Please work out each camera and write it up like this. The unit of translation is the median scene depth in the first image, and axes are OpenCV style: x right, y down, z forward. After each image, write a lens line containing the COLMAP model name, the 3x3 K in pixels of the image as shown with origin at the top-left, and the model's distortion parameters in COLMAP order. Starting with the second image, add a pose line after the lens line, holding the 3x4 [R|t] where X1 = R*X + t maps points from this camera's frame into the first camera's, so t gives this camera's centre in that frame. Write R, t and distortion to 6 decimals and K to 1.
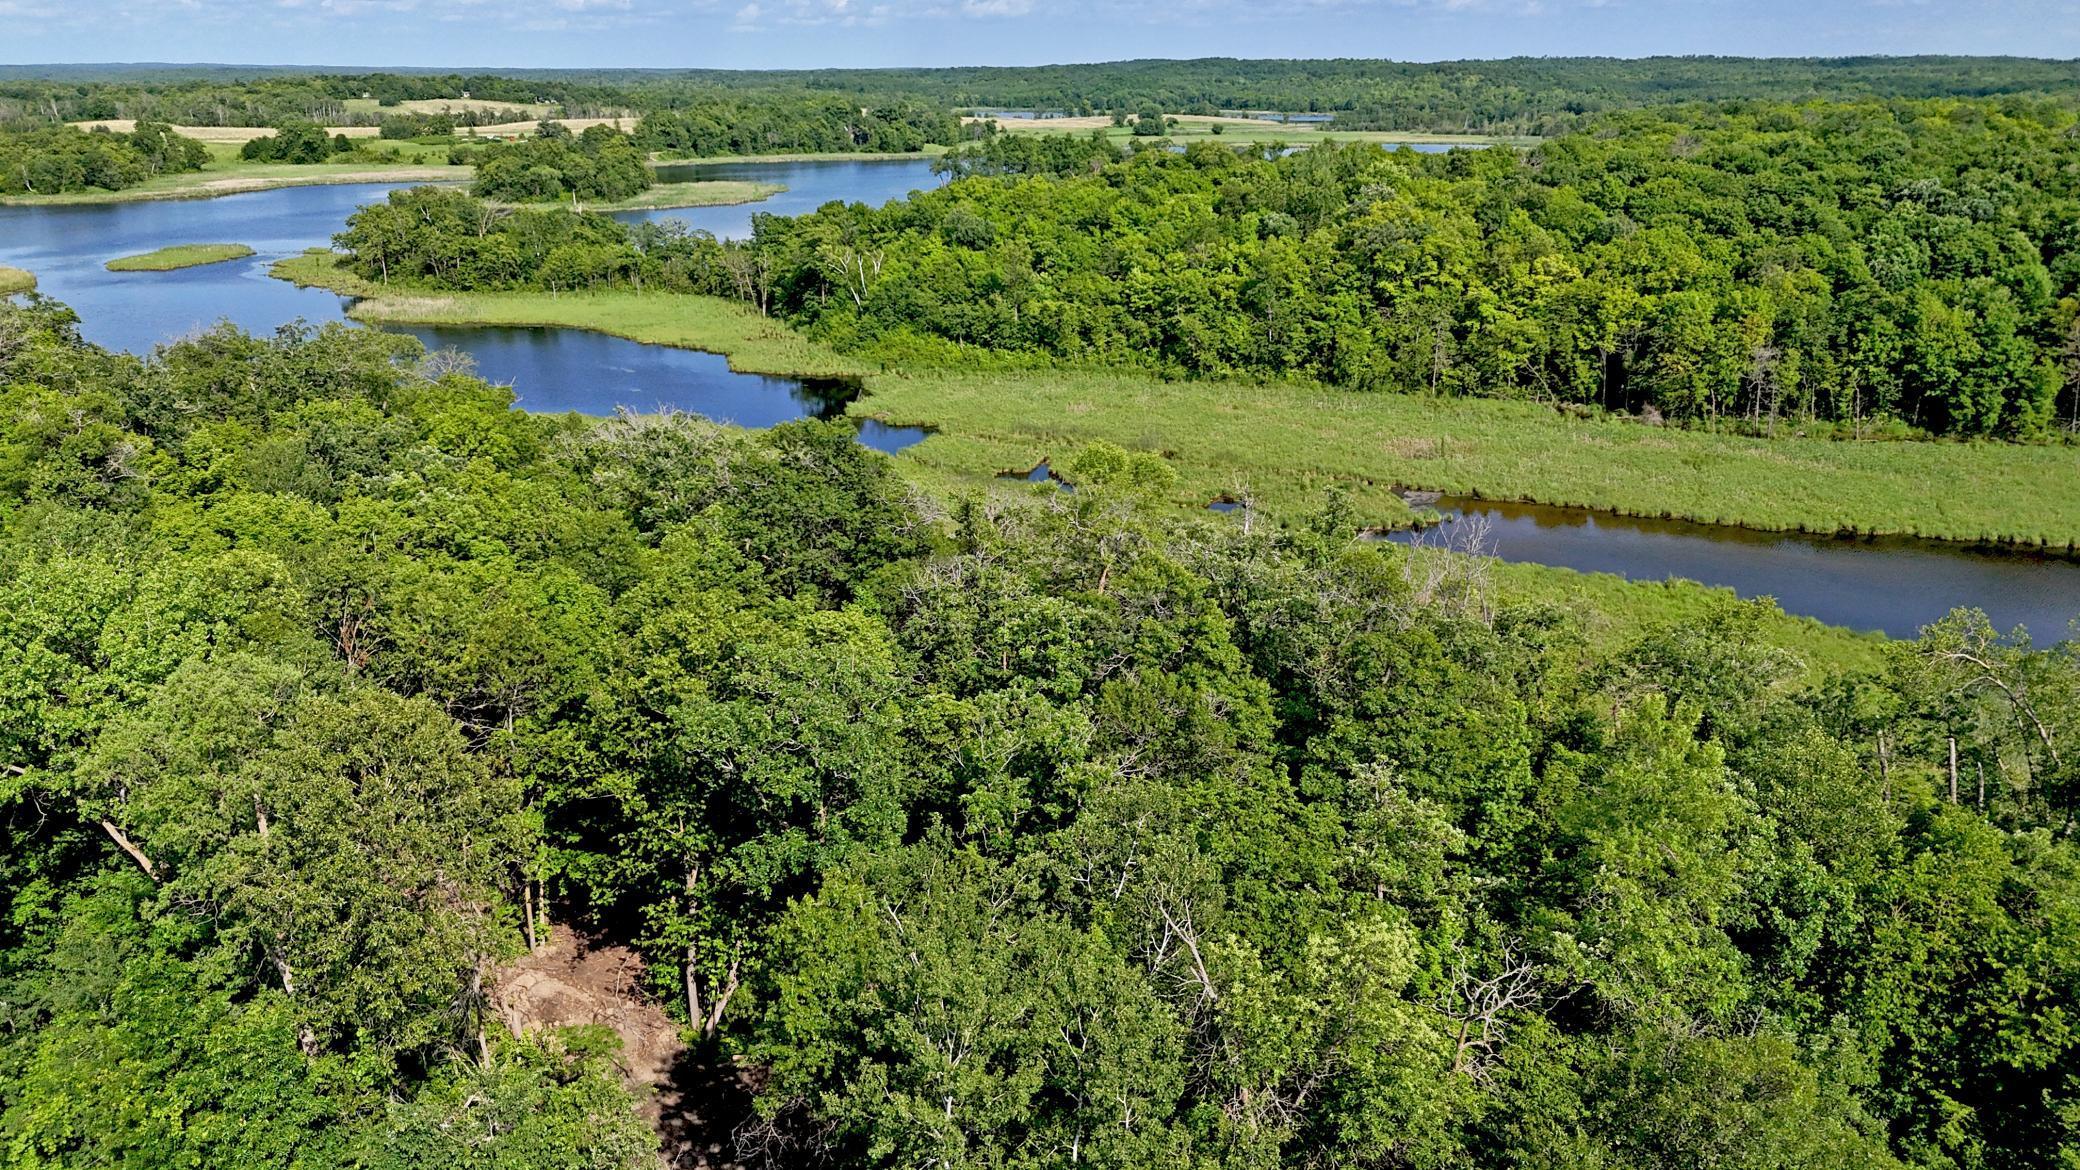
lens RADIAL K [[1547.2, 0, 1037.7], [0, 1547.2, 579.4], [0, 0, 1]] dist [0.070572, -0.059212]
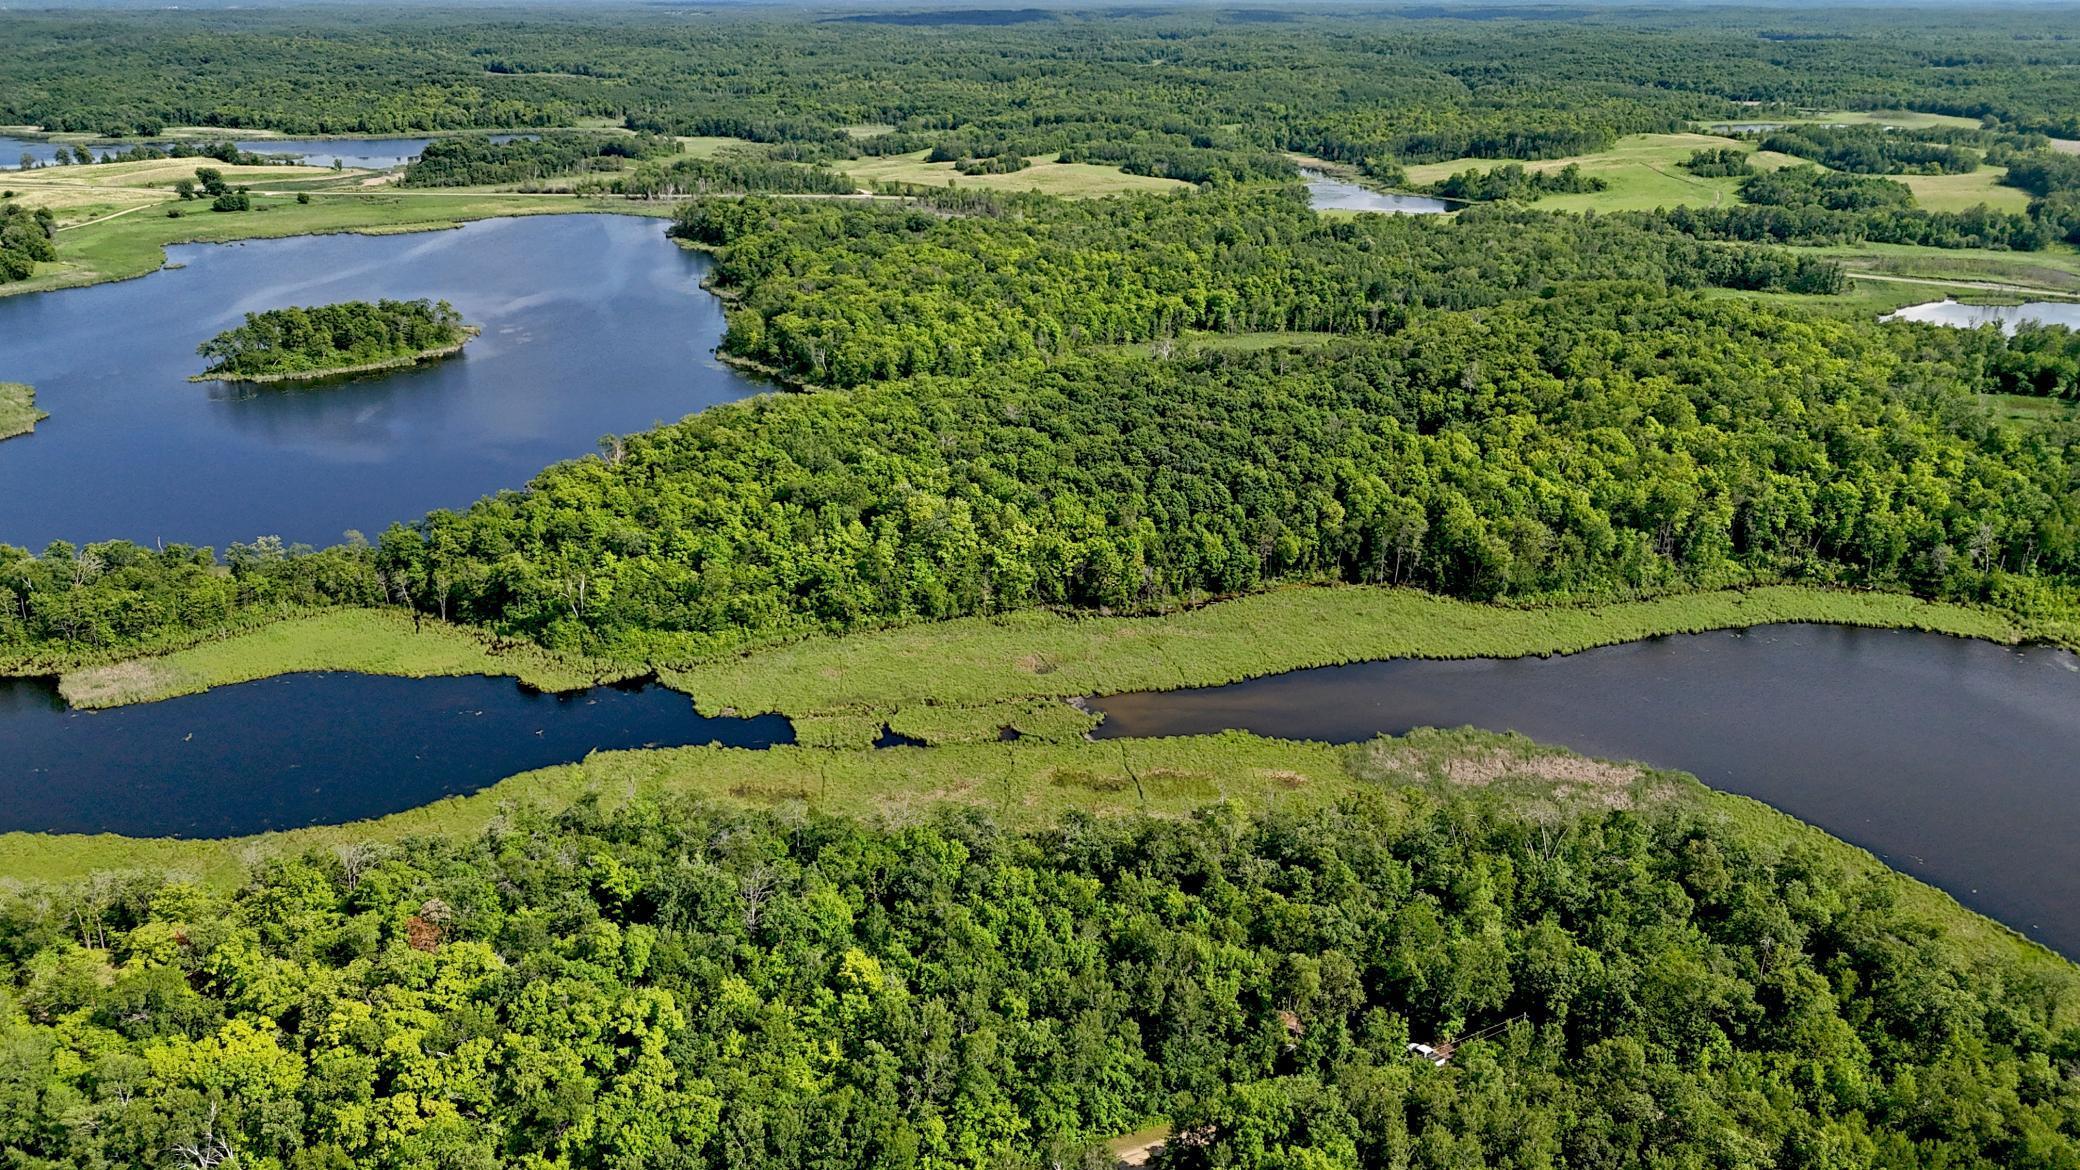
lens RADIAL K [[1544.2, 0, 1041.6], [0, 1544.2, 594.8], [0, 0, 1]] dist [0.062732, -0.049587]
pose [[0.790022, -0.221109, 0.571818, -0.542190], [0.188279, 0.975129, 0.116936, -0.257754], [-0.583452, 0.015280, 0.812004, -0.366033]]
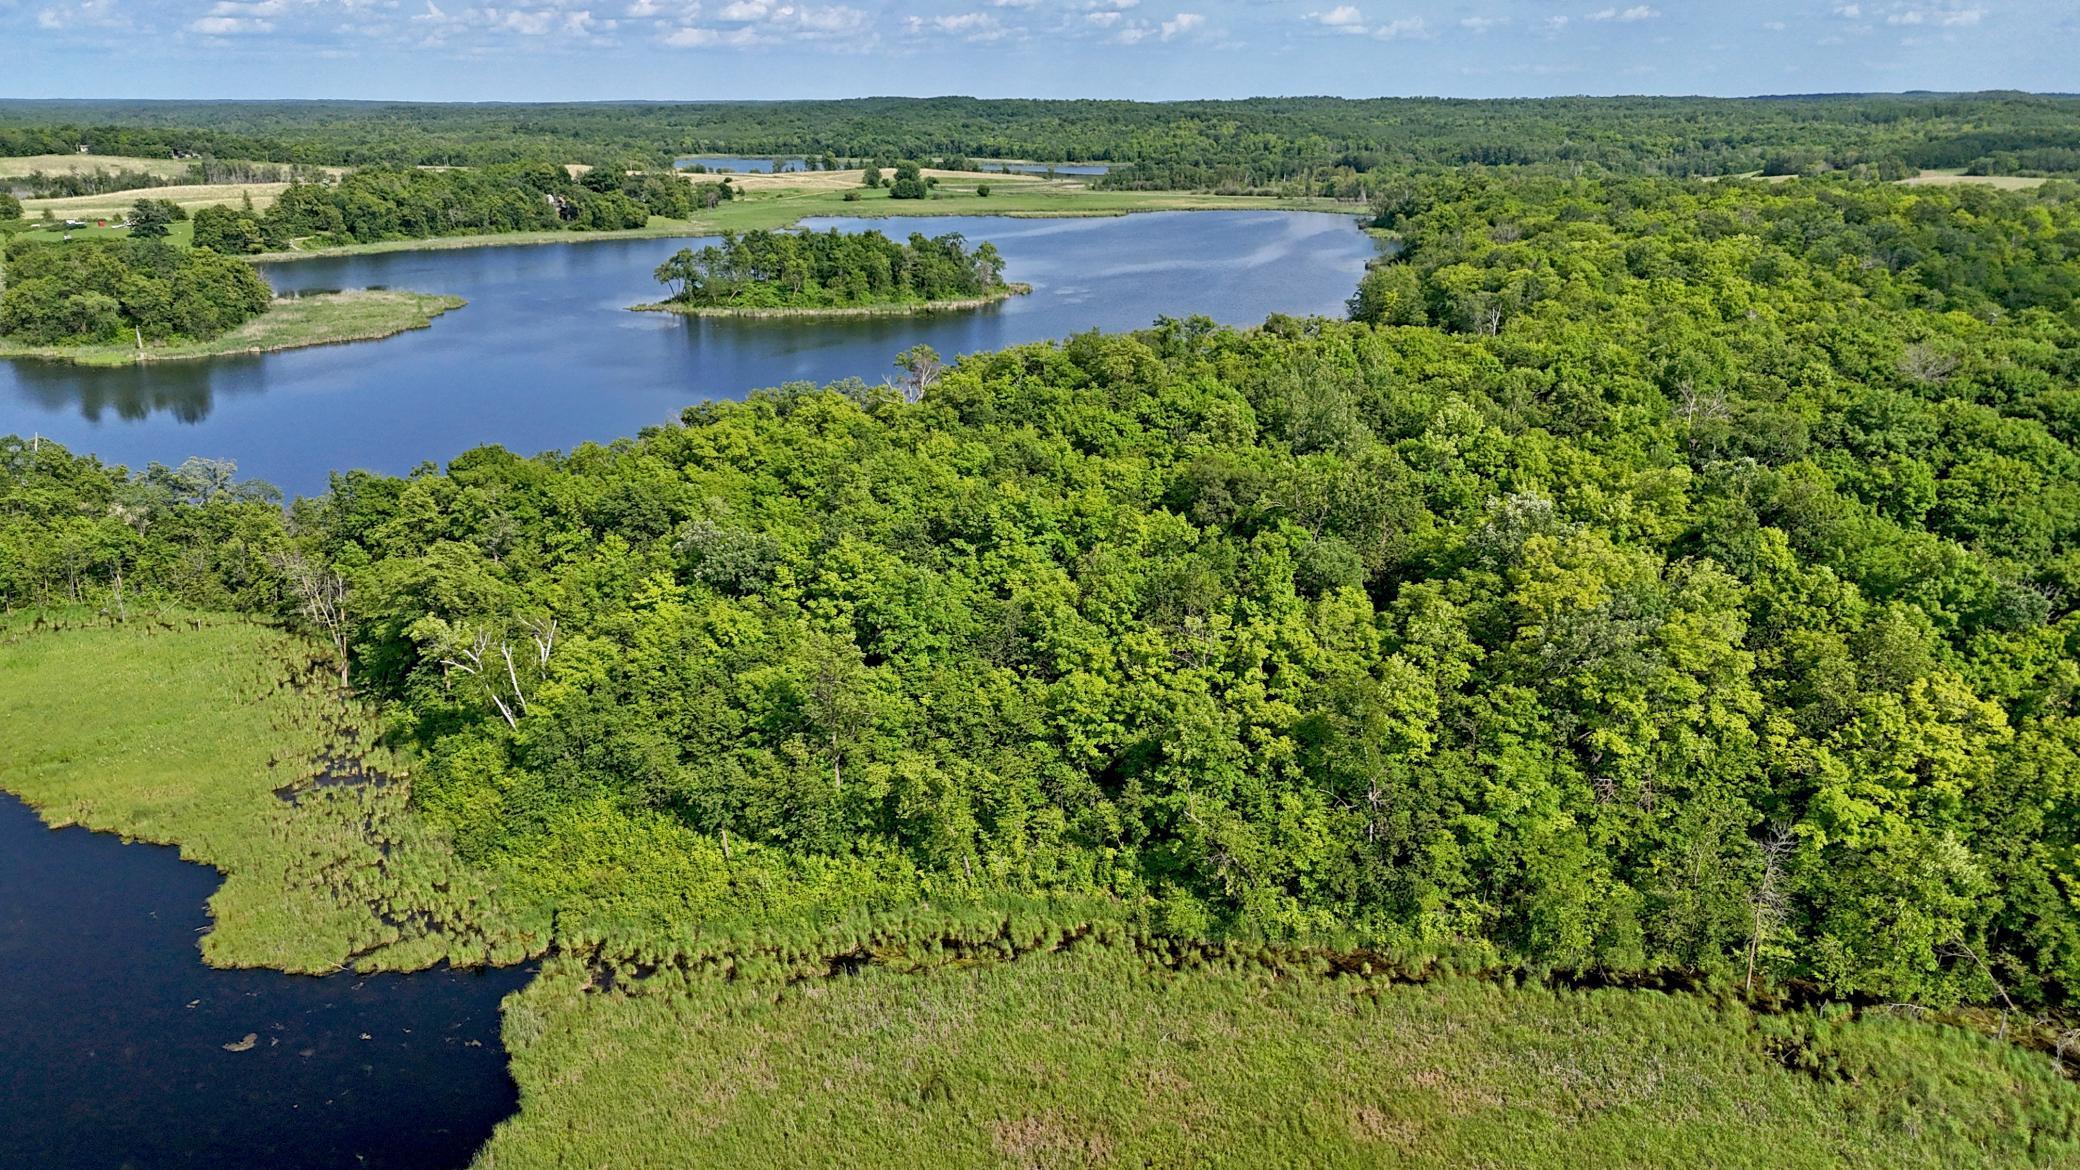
lens RADIAL K [[1544.2, 0, 1041.6], [0, 1544.2, 594.8], [0, 0, 1]] dist [0.062732, -0.049587]
pose [[0.986022, -0.050566, 0.158757, -0.021577], [0.052013, 0.998634, -0.004969, -0.191392], [-0.158288, 0.013157, 0.987305, 0.434021]]
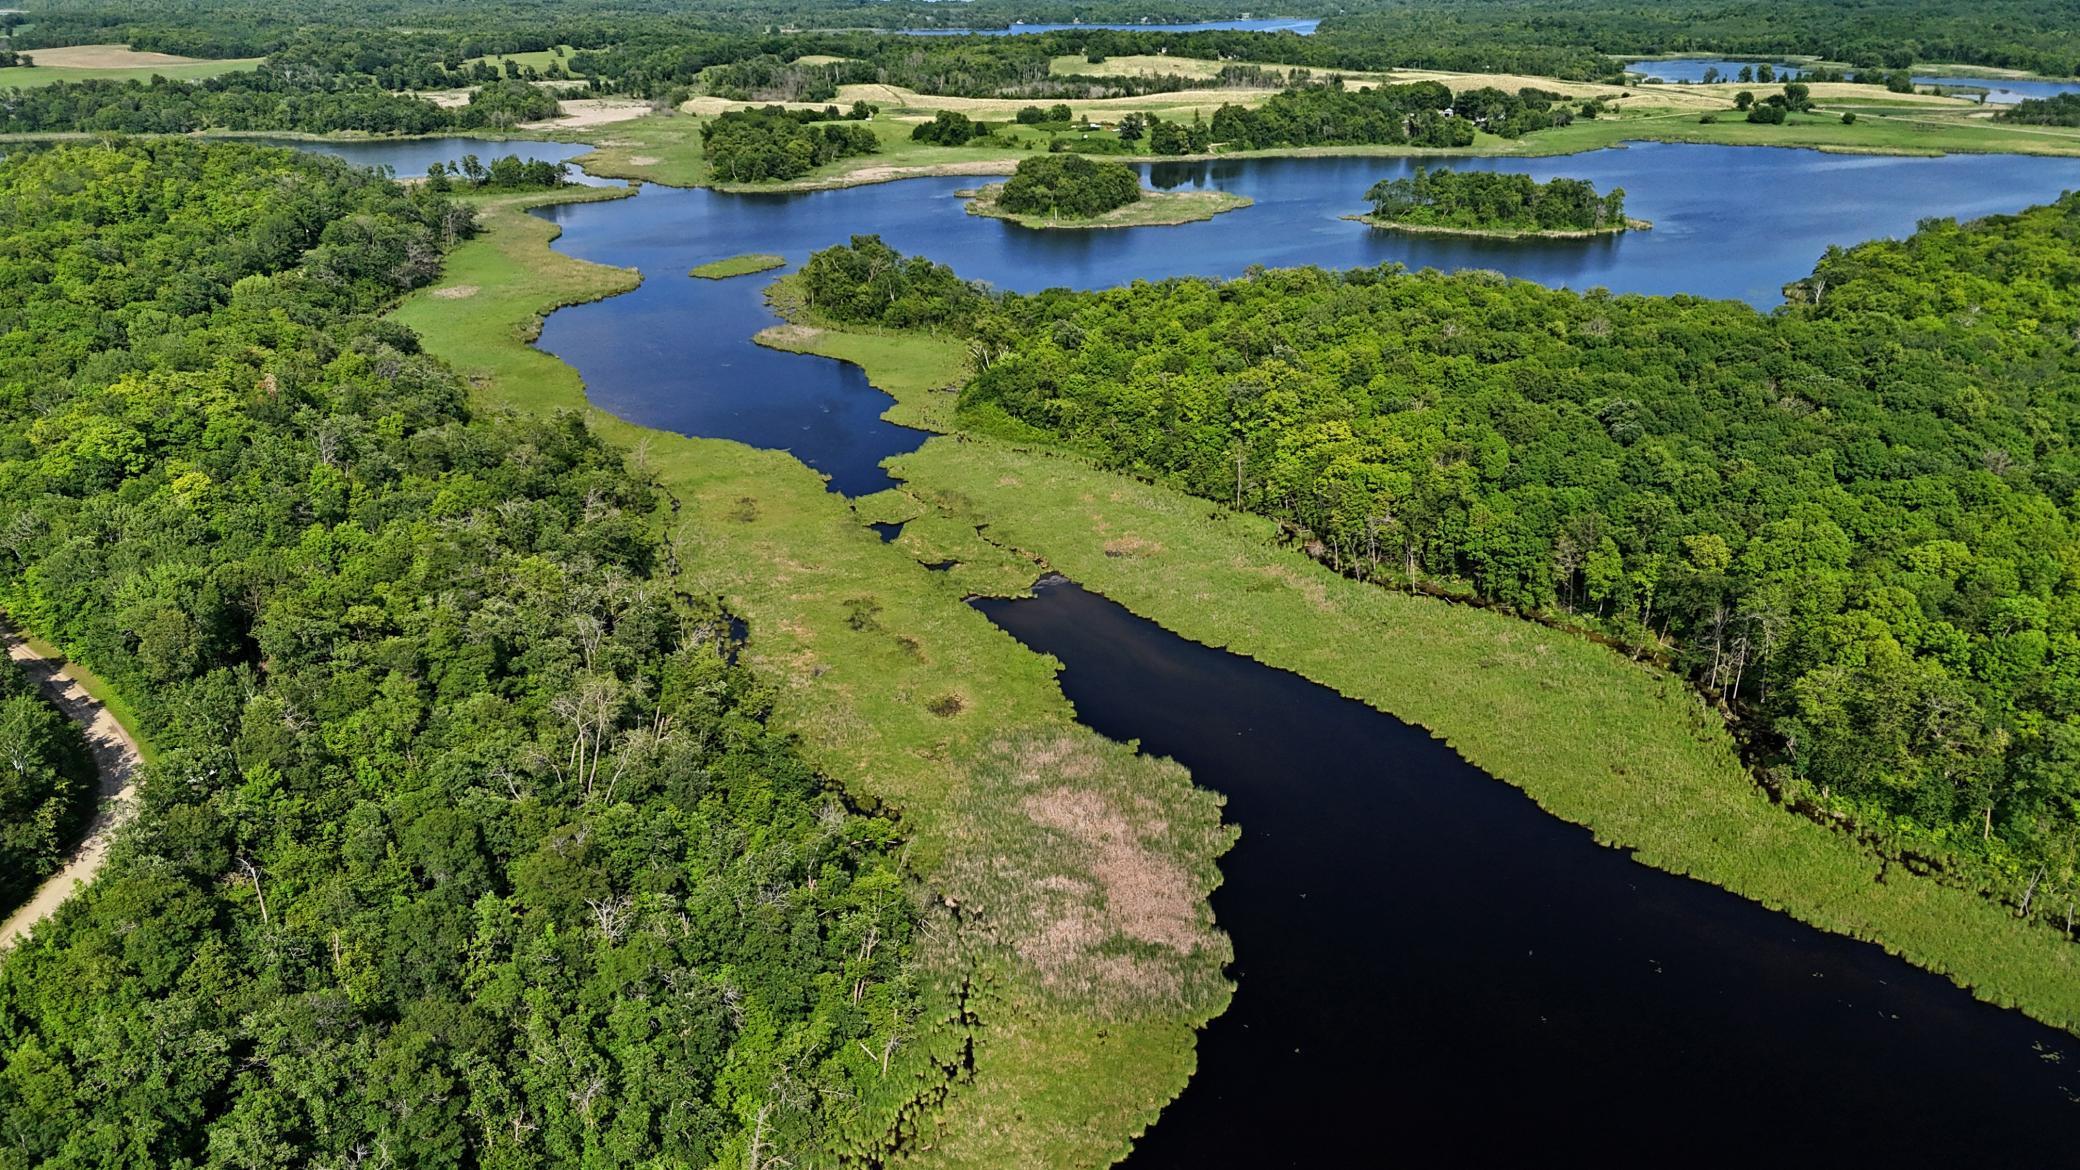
lens RADIAL K [[1547.2, 0, 1037.7], [0, 1547.2, 579.4], [0, 0, 1]] dist [0.070572, -0.059212]
pose [[0.881871, 0.175348, -0.437671, 0.567597], [-0.147956, 0.984301, 0.096231, -0.125778], [0.447674, -0.020107, 0.893971, -0.299458]]
